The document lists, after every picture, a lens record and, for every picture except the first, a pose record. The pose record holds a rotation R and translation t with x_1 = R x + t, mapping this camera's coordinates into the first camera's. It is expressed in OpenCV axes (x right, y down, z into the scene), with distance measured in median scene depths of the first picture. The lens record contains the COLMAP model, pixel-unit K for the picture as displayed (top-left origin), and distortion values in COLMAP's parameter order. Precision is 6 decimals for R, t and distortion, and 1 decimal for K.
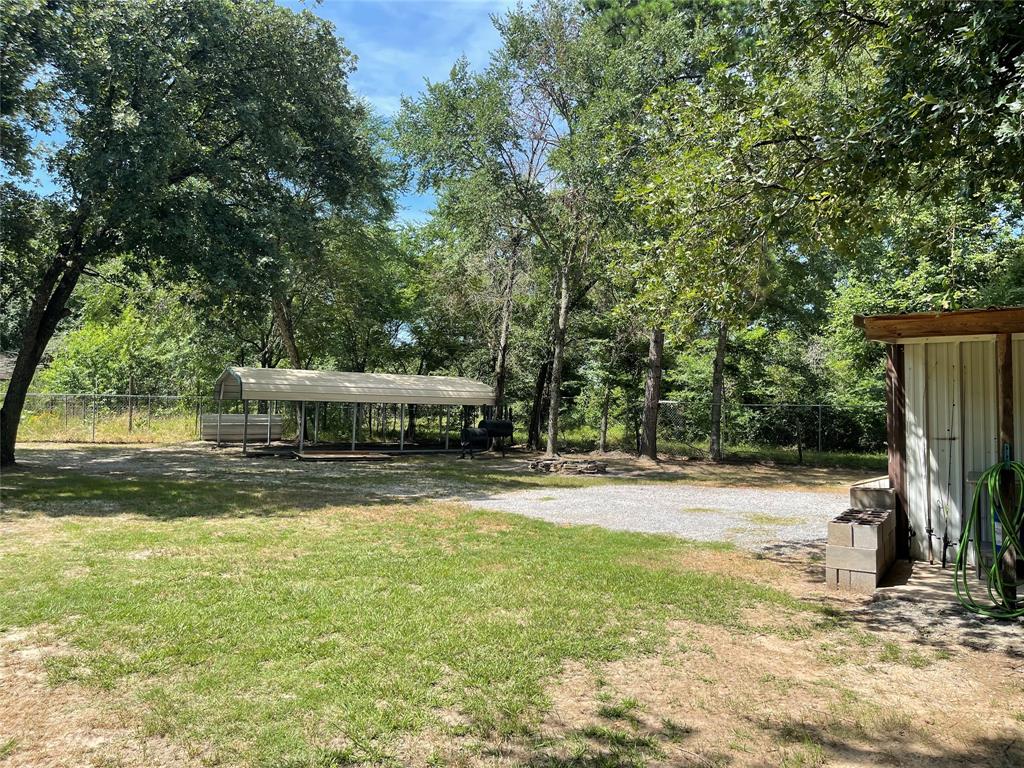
lens RADIAL K [[772.2, 0, 507.0], [0, 772.2, 376.9], [0, 0, 1]] dist [0.061413, -0.079664]
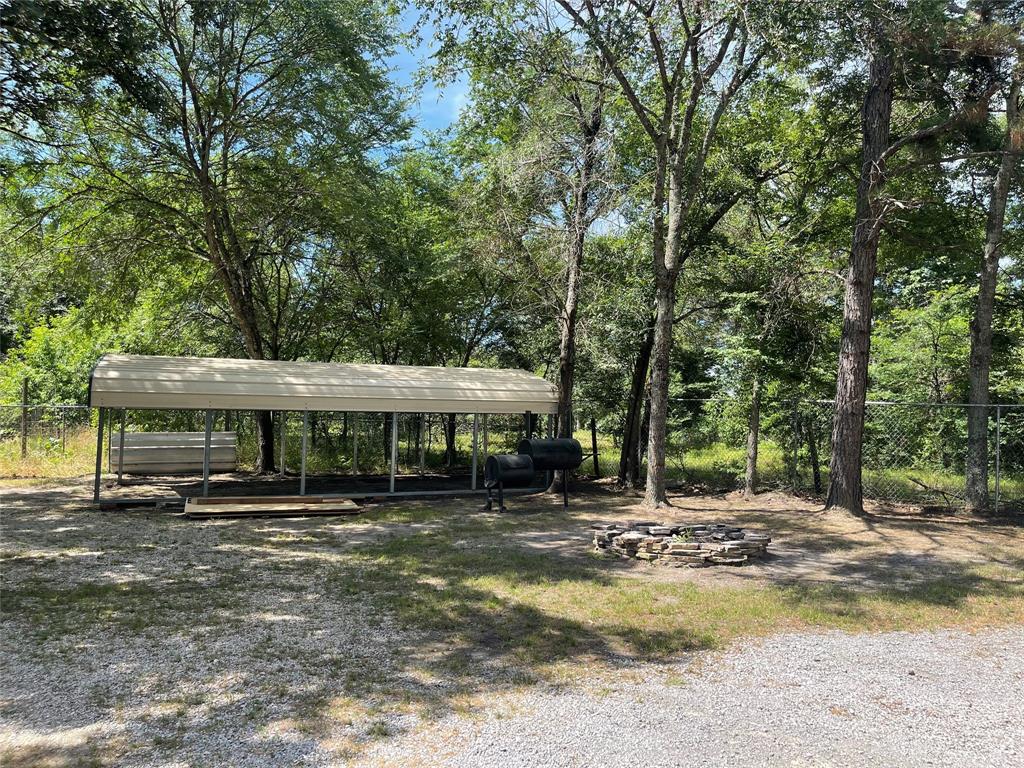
lens RADIAL K [[772.2, 0, 507.8], [0, 772.2, 386.7], [0, 0, 1]] dist [0.061413, -0.079664]
pose [[0.986464, -0.018333, -0.162951, 0.042996], [0.017685, 0.999829, -0.005427, 0.019043], [0.163023, 0.002472, 0.986619, 0.415312]]
